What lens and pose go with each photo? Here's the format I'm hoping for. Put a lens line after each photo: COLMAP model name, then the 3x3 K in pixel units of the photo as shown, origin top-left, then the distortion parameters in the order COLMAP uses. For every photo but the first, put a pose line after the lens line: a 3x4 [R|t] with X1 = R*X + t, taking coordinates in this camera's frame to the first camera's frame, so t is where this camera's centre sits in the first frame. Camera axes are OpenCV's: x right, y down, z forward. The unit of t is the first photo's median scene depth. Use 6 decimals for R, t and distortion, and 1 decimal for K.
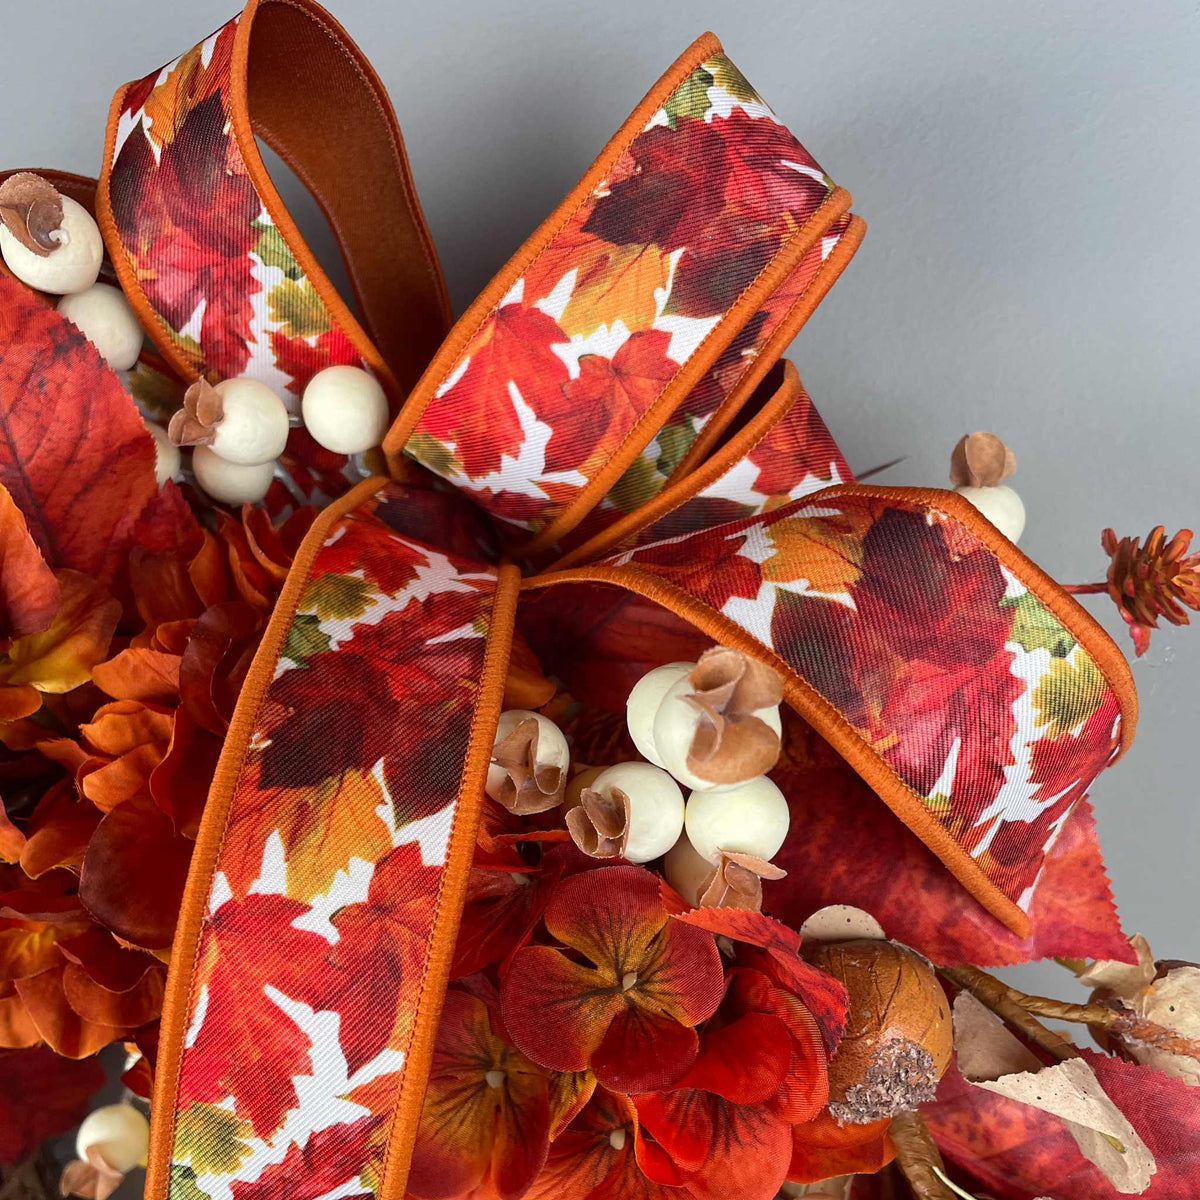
lens RADIAL K [[1231.7, 0, 596.2], [0, 1231.7, 752.0], [0, 0, 1]] dist [0.092438, -0.189609]
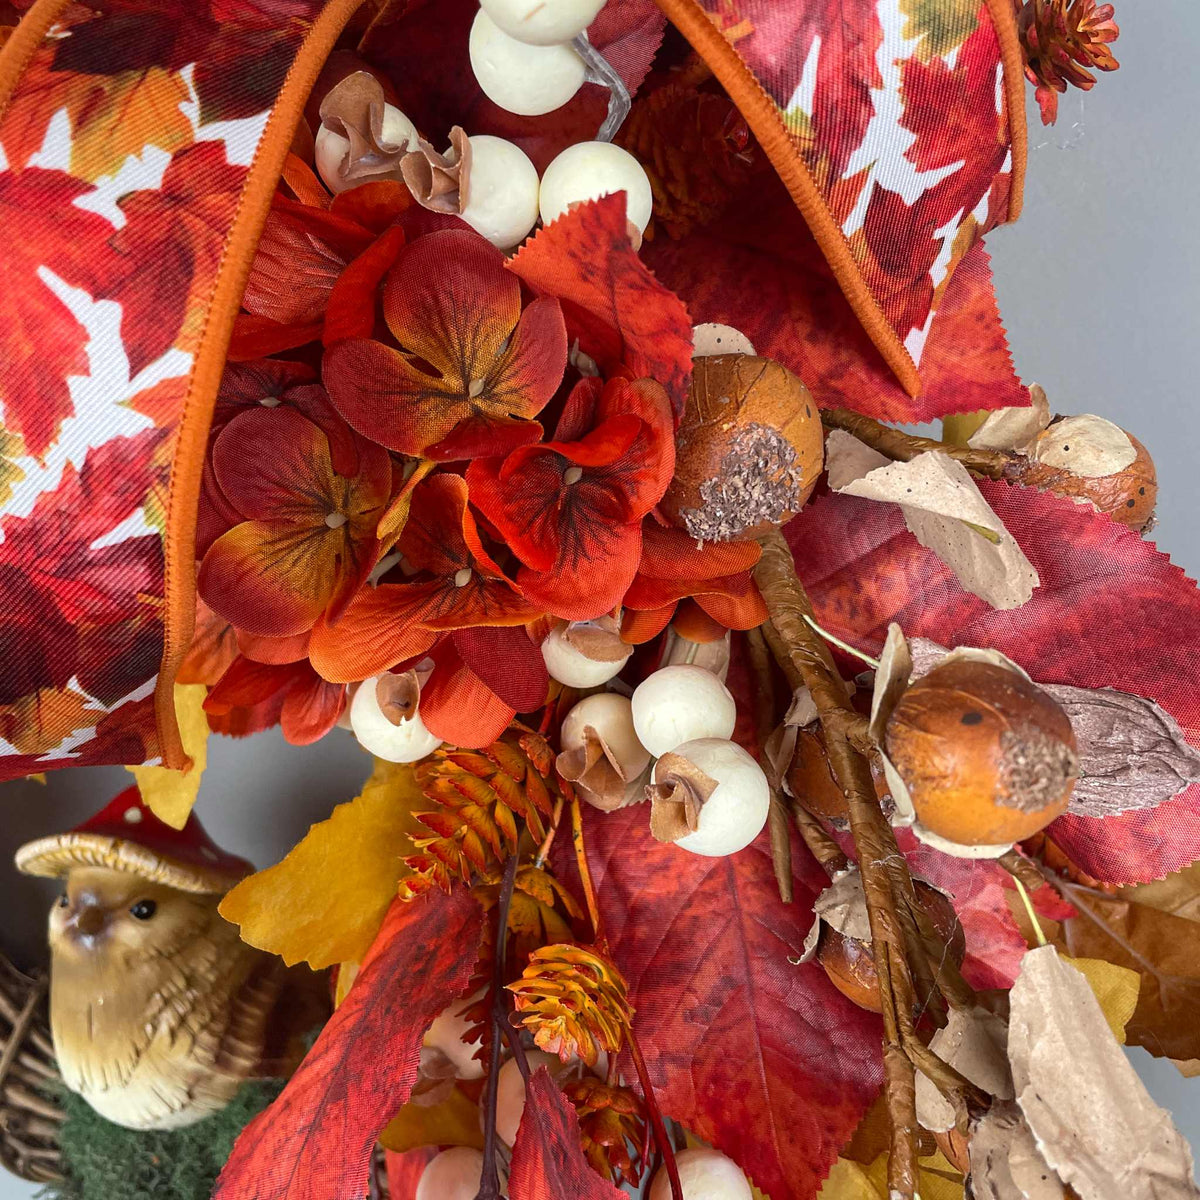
lens RADIAL K [[1233.3, 0, 599.0], [0, 1233.3, 579.6], [0, 0, 1]] dist [0.085615, -0.148077]
pose [[0.999436, 0.033009, 0.006128, 0.132038], [-0.032559, 0.997487, -0.062933, 0.431536], [-0.008190, 0.062698, 0.997999, 0.103222]]
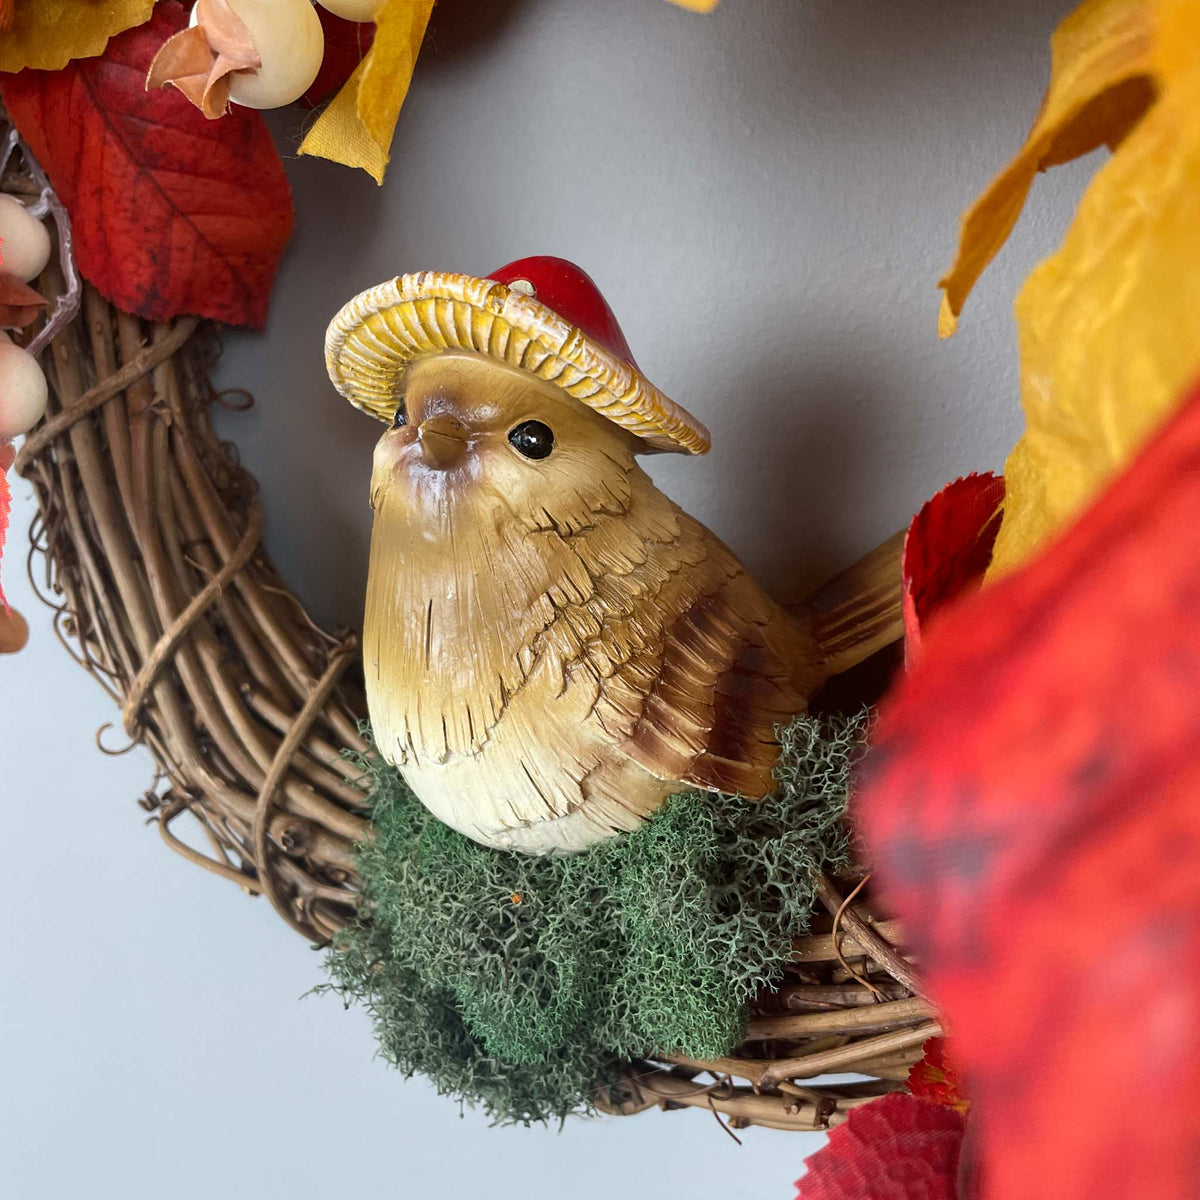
lens RADIAL K [[1237.3, 0, 584.9], [0, 1237.3, 547.5], [0, 0, 1]] dist [0.087679, -0.149099]
pose [[0.967142, 0.107639, -0.230326, -0.194073], [-0.115453, 0.993098, -0.020680, 0.881246], [0.226511, 0.046592, 0.972894, 0.919964]]
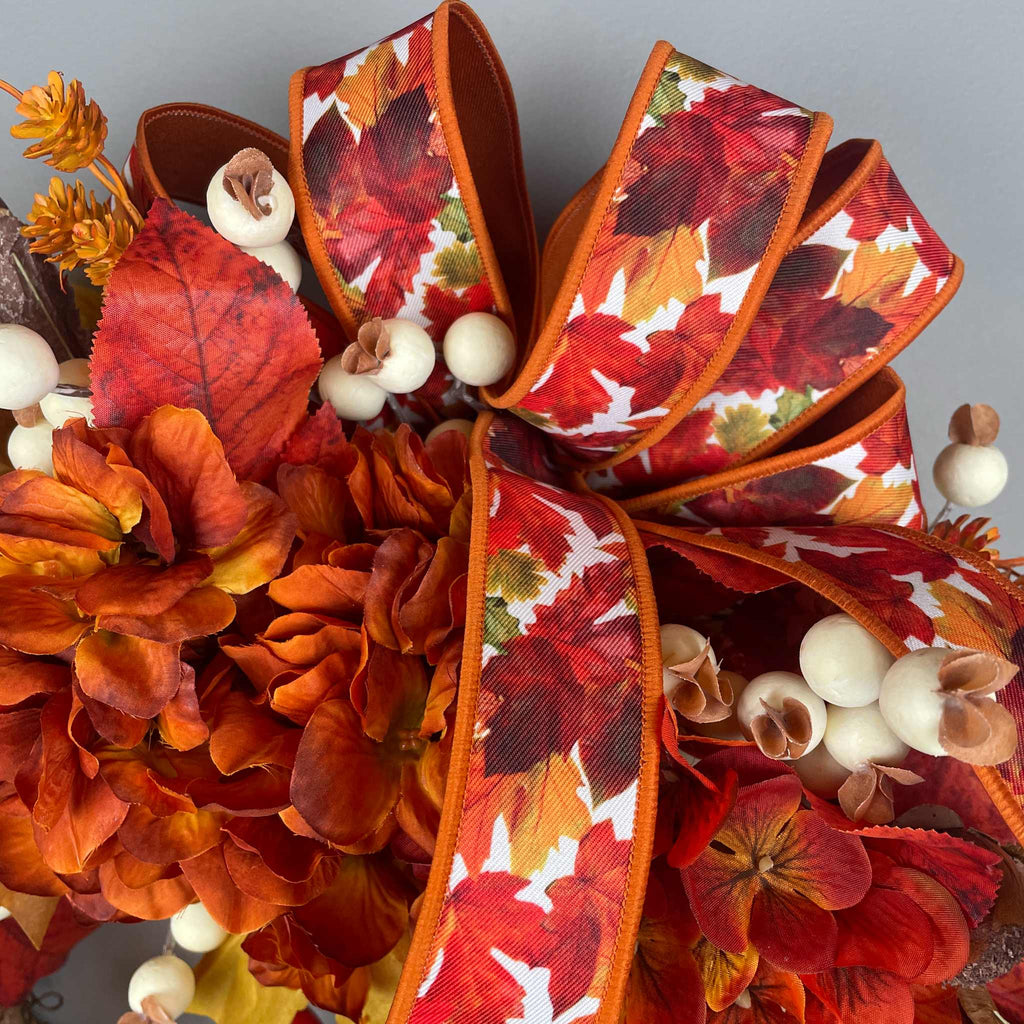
lens RADIAL K [[1052.4, 0, 511.2], [0, 1052.4, 494.6], [0, 0, 1]] dist [0.085615, -0.148077]
pose [[0.993577, 0.040598, 0.105624, -0.351622], [-0.047930, 0.996545, 0.067830, -0.295400], [-0.102506, -0.072457, 0.992090, 0.020645]]
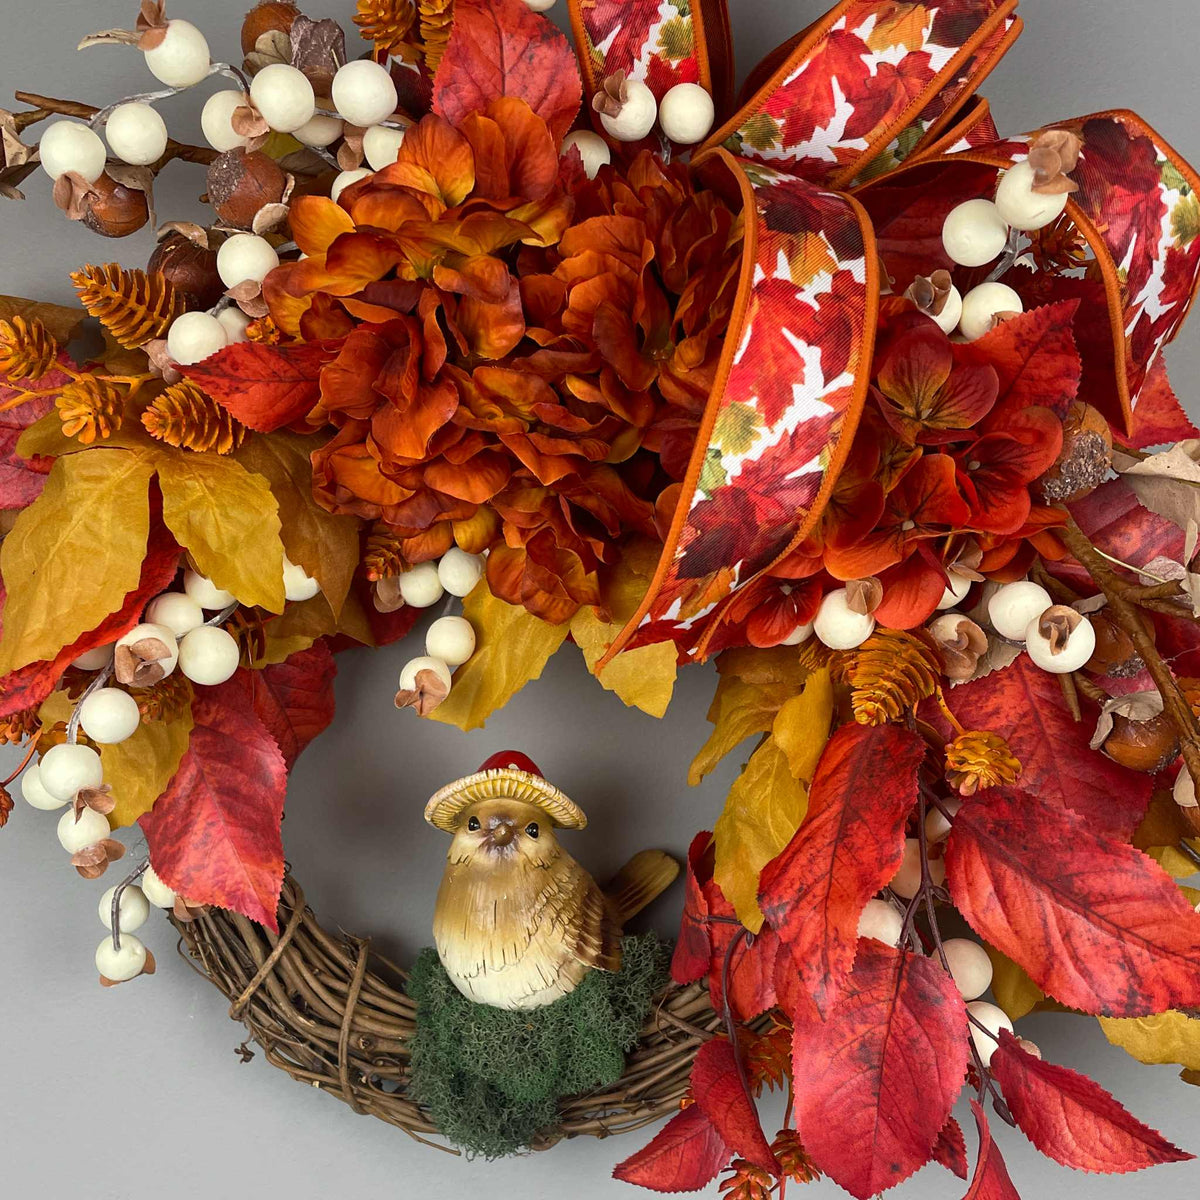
lens RADIAL K [[1432.2, 0, 578.6], [0, 1432.2, 724.1], [0, 0, 1]] dist [0.112257, -0.196208]
pose [[0.983086, 0.029373, 0.180773, -0.853514], [-0.001413, 0.988242, -0.152888, 0.996715], [-0.183139, 0.150047, 0.971569, -0.804753]]
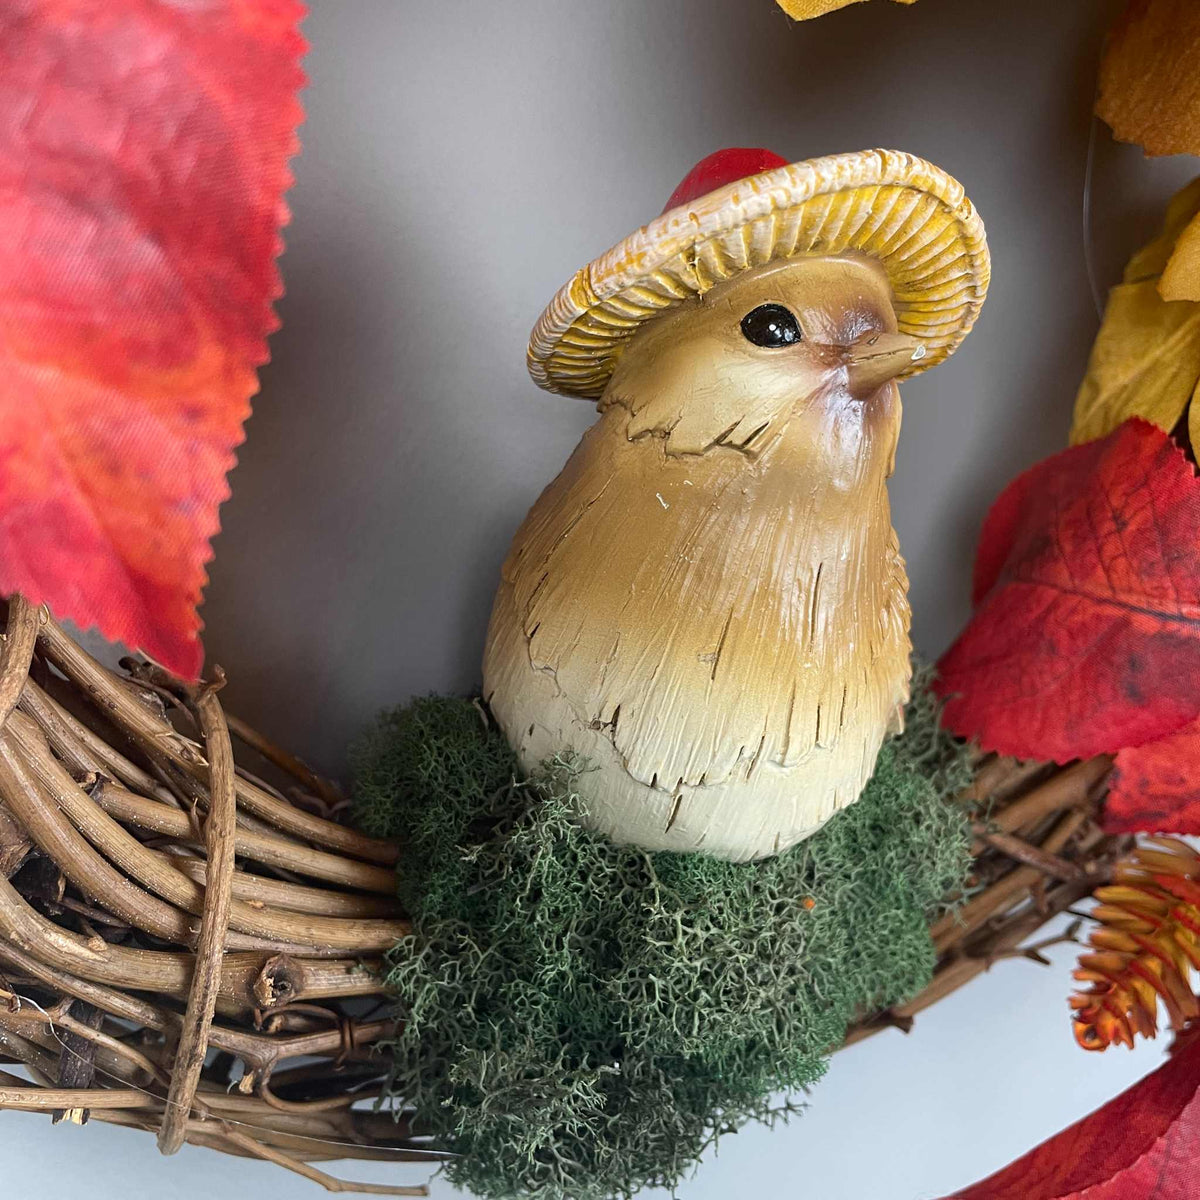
lens RADIAL K [[1233.3, 0, 599.0], [0, 1233.3, 579.6], [0, 0, 1]] dist [0.085615, -0.148077]
pose [[0.737240, 0.022264, 0.675264, -1.130826], [0.007115, 0.999146, -0.040710, 0.954356], [-0.675593, 0.034817, 0.736452, 1.343586]]
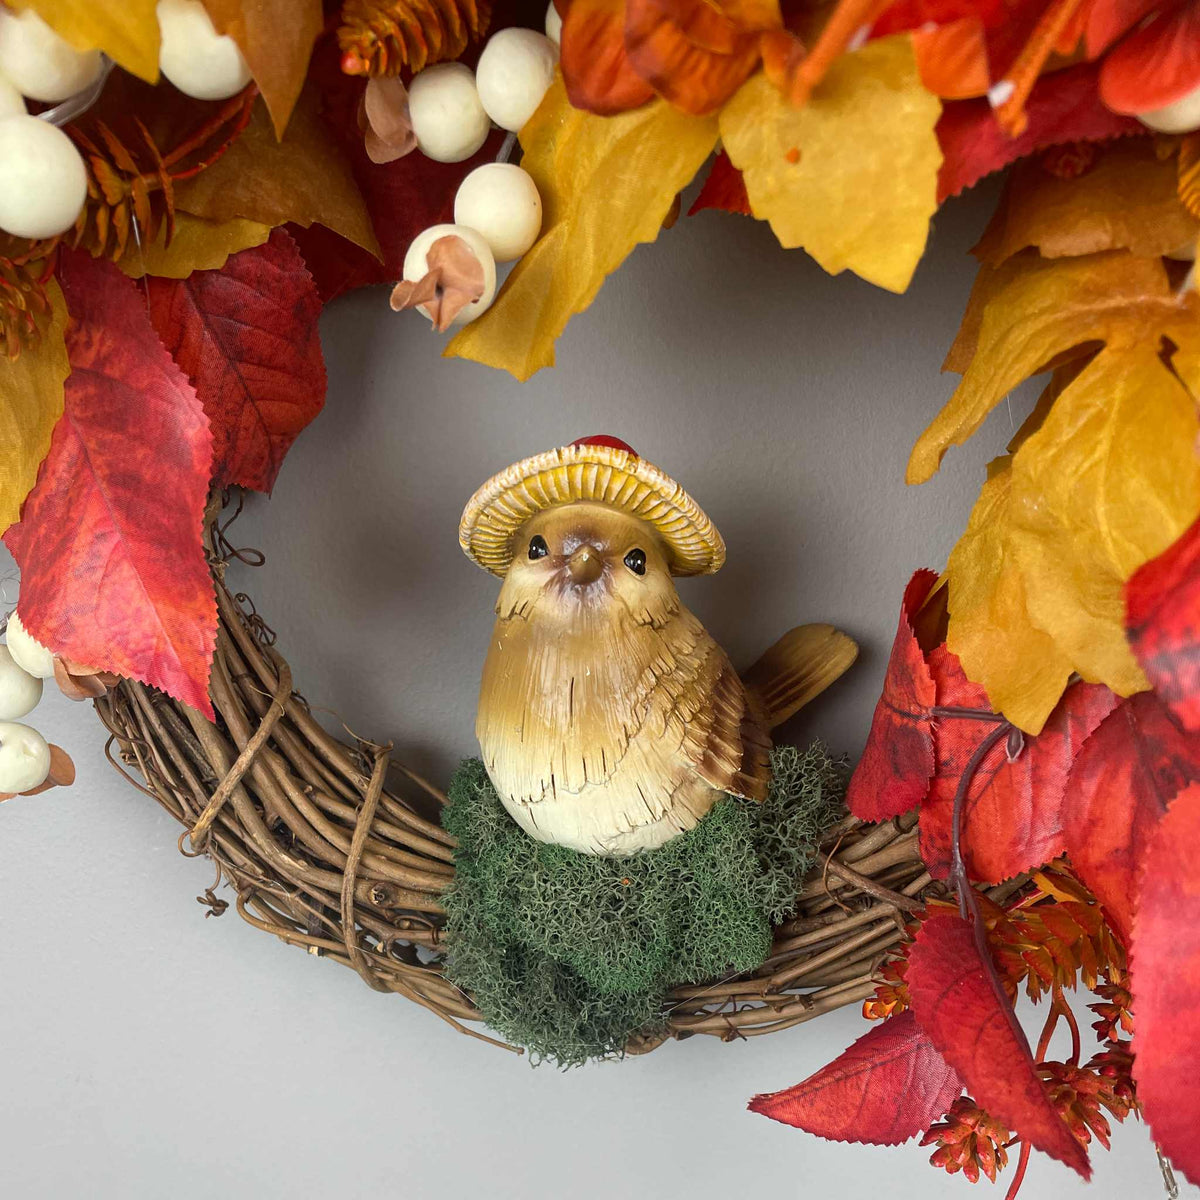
lens RADIAL K [[1222.0, 0, 584.5], [0, 1222.0, 820.7], [0, 0, 1]] dist [0.087402, -0.165726]
pose [[0.992828, 0.022926, 0.117336, -0.660908], [-0.025440, 0.999477, 0.019968, 1.044868], [-0.116817, -0.022810, 0.992892, 0.470602]]
